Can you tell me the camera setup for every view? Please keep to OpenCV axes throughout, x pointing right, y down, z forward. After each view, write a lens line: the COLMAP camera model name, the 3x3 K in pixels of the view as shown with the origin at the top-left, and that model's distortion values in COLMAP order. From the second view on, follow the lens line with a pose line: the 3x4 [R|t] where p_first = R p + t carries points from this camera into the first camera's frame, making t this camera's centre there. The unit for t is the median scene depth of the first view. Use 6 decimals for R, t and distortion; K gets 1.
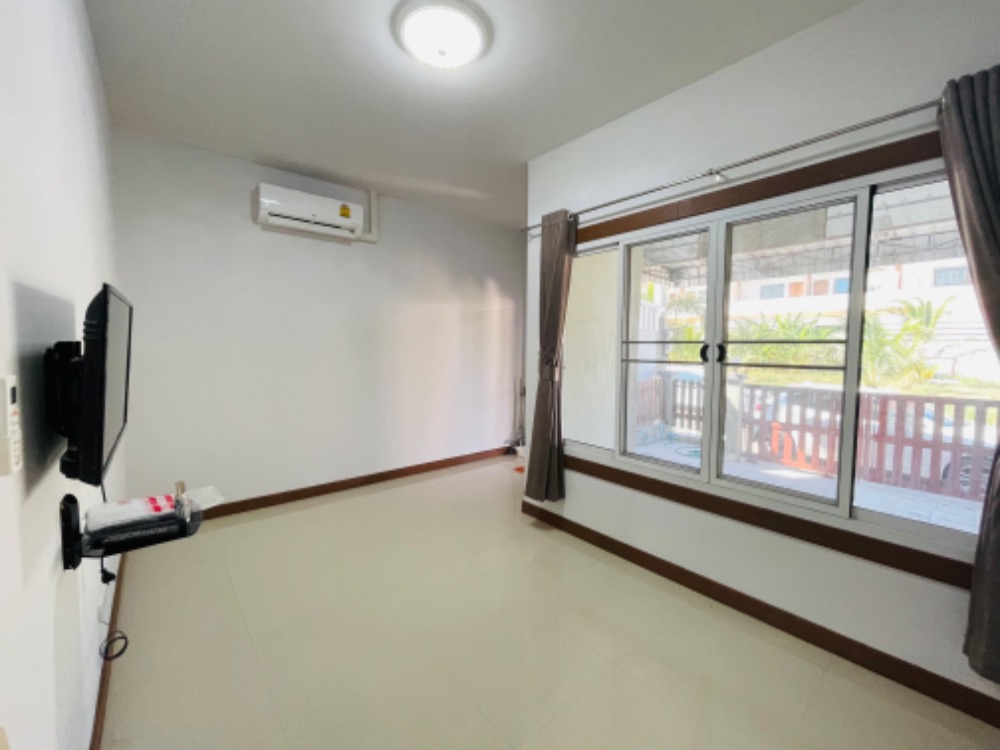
lens RADIAL K [[406.1, 0, 500.0], [0, 406.1, 375.0], [0, 0, 1]] dist [-0.000696, 0.000209]
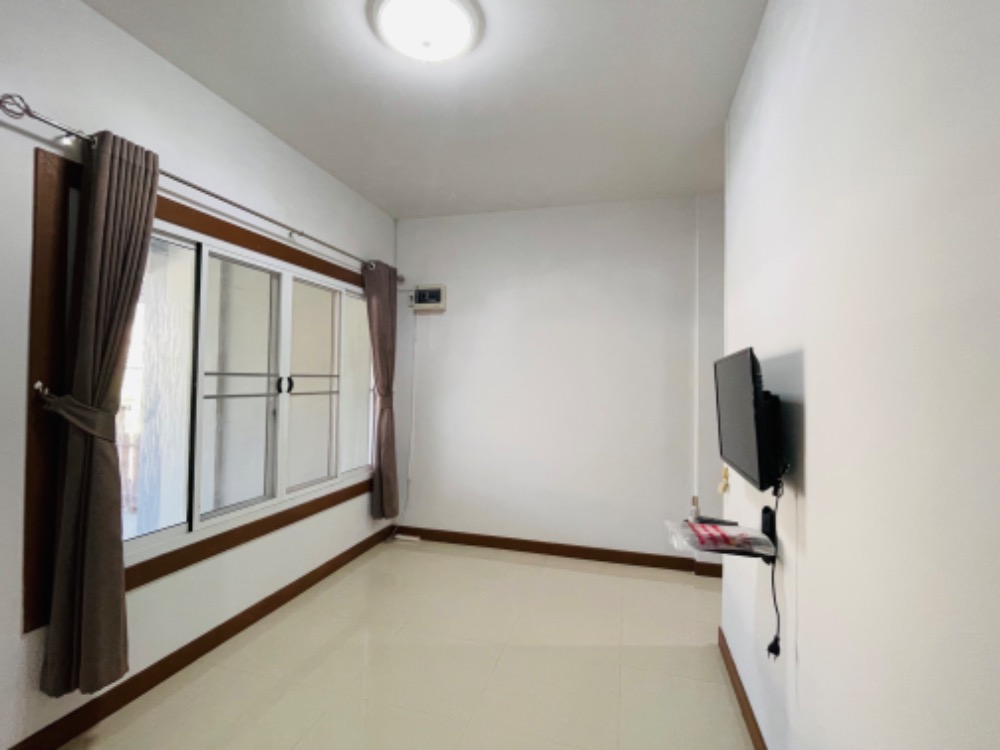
lens RADIAL K [[462.8, 0, 500.0], [0, 462.8, 375.0], [0, 0, 1]] dist [-0.000629, -0.000097]
pose [[-0.548898, -0.007633, 0.835855, -0.901268], [0.035577, 0.998839, 0.032485, -0.104279], [-0.835132, 0.047568, -0.547989, 1.222335]]
